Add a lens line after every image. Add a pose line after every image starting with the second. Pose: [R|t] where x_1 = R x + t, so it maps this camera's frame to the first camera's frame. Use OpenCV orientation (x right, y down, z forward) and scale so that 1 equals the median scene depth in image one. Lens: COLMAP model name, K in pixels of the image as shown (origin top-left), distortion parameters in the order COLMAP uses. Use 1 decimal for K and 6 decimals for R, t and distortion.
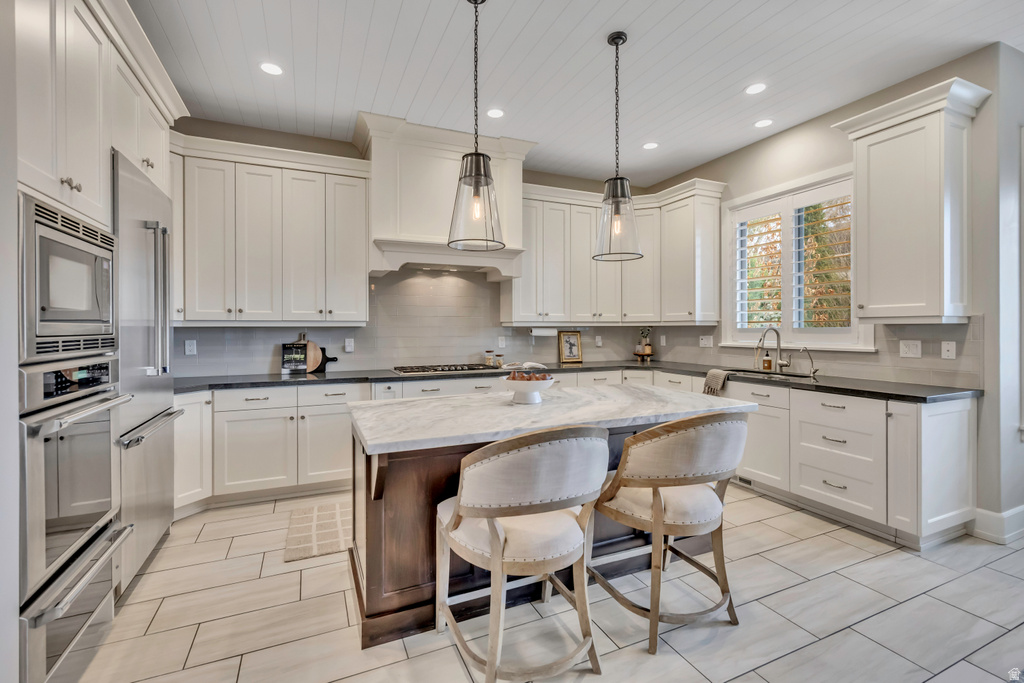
lens RADIAL K [[449.0, 0, 512.3], [0, 449.0, 332.9], [0, 0, 1]] dist [-0.011617, 0.000165]
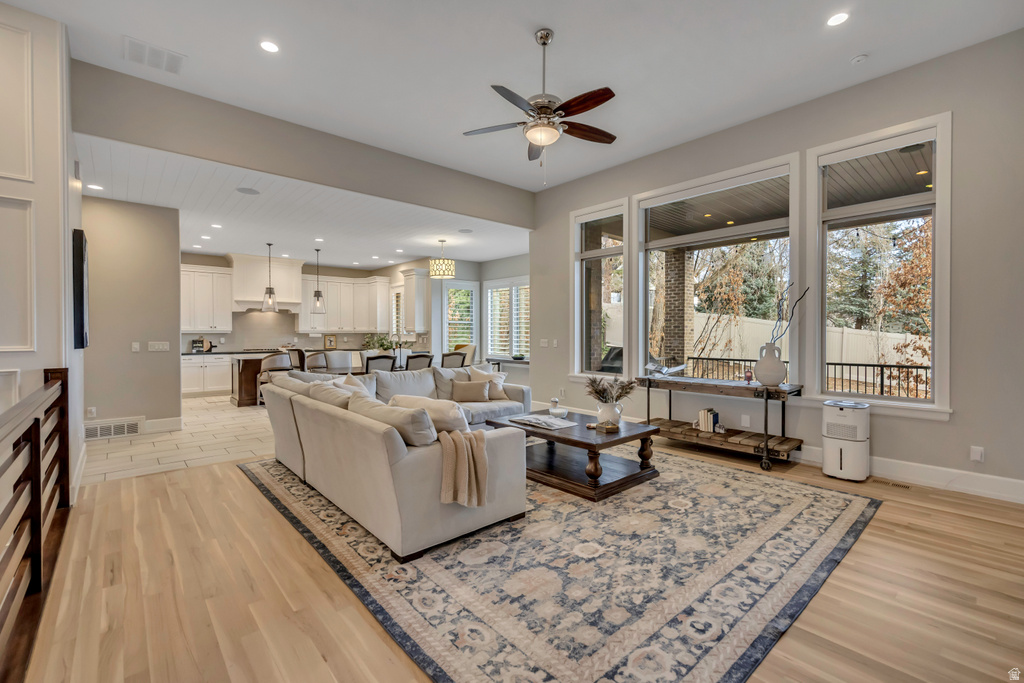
lens RADIAL K [[440.1, 0, 512.0], [0, 440.1, 341.5], [0, 0, 1]] dist [0.000765, 0.000030]
pose [[0.954042, -0.002823, 0.299660, 0.446827], [0.000354, 0.999966, 0.008293, 0.013933], [-0.299673, -0.007806, 0.954010, -1.865066]]
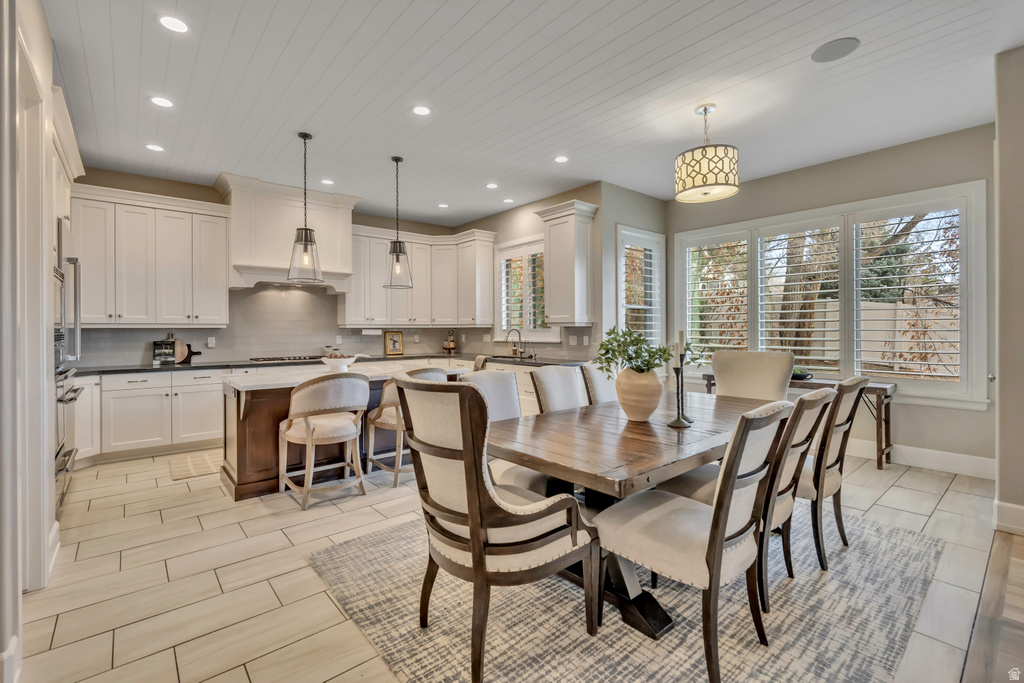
lens RADIAL K [[449.0, 0, 512.3], [0, 449.0, 332.9], [0, 0, 1]] dist [-0.011617, 0.000165]
pose [[0.959364, -0.002933, 0.282156, 0.117914], [0.004218, 0.999983, -0.003944, 0.009430], [-0.282140, 0.004974, 0.959360, -0.528377]]
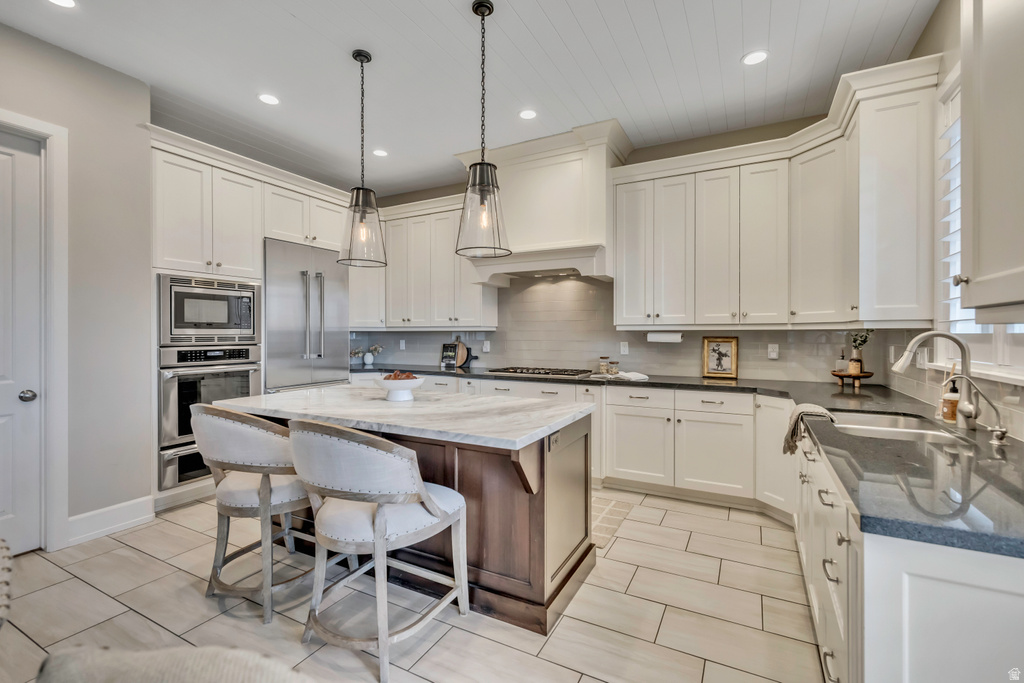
lens RADIAL K [[454.4, 0, 510.6], [0, 454.4, 334.6], [0, 0, 1]] dist [0.003727, 0.000581]
pose [[0.612354, 0.005302, -0.790566, 0.679344], [-0.010366, 0.999945, -0.001322, -0.003597], [0.790515, 0.009004, 0.612376, 0.329883]]
